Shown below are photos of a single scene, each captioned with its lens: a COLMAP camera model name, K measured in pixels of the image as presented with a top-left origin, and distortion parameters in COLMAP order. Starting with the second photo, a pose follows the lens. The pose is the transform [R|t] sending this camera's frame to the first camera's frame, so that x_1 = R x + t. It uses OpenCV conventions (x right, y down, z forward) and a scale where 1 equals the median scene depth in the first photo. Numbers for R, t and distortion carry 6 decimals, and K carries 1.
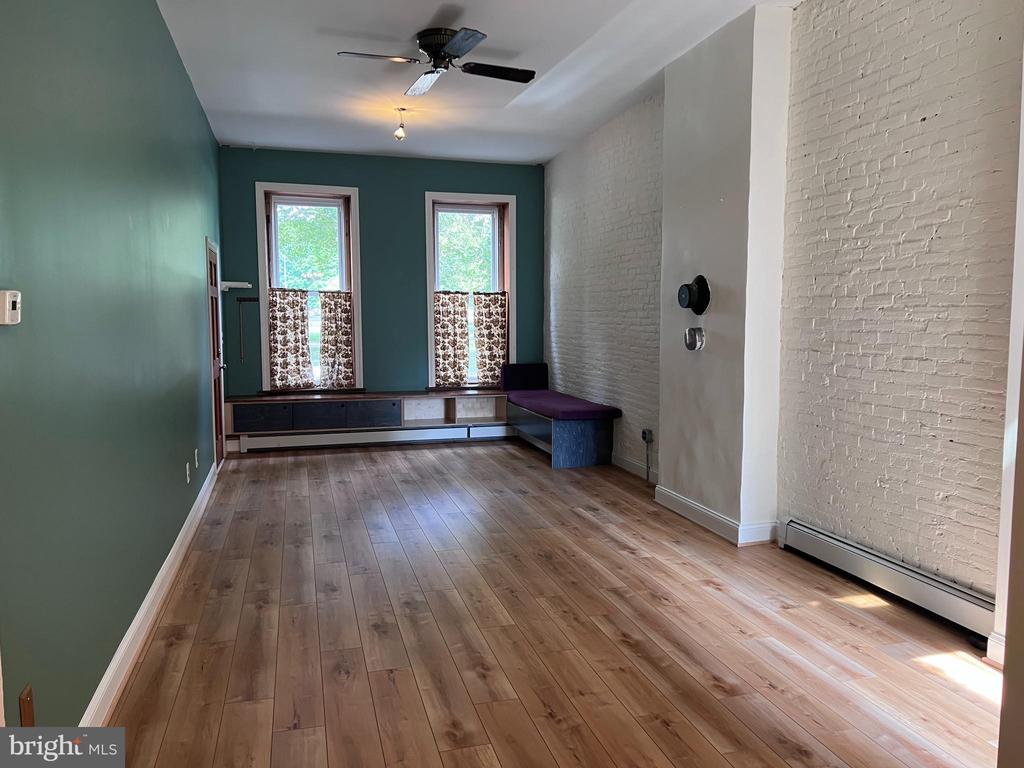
lens RADIAL K [[771.2, 0, 522.2], [0, 771.2, 396.6], [0, 0, 1]] dist [0.055131, -0.068920]
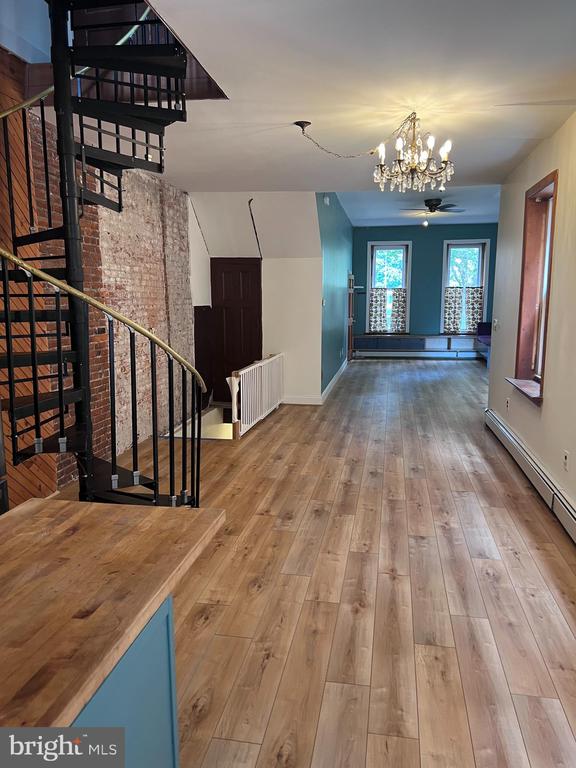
lens RADIAL K [[578.4, 0, 288.6], [0, 578.4, 389.2], [0, 0, 1]] dist [0.055131, -0.068920]
pose [[0.895380, 0.062621, -0.440878, 0.224293], [-0.036066, 0.997008, 0.068367, 0.049202], [0.443840, -0.045314, 0.894960, -0.637252]]
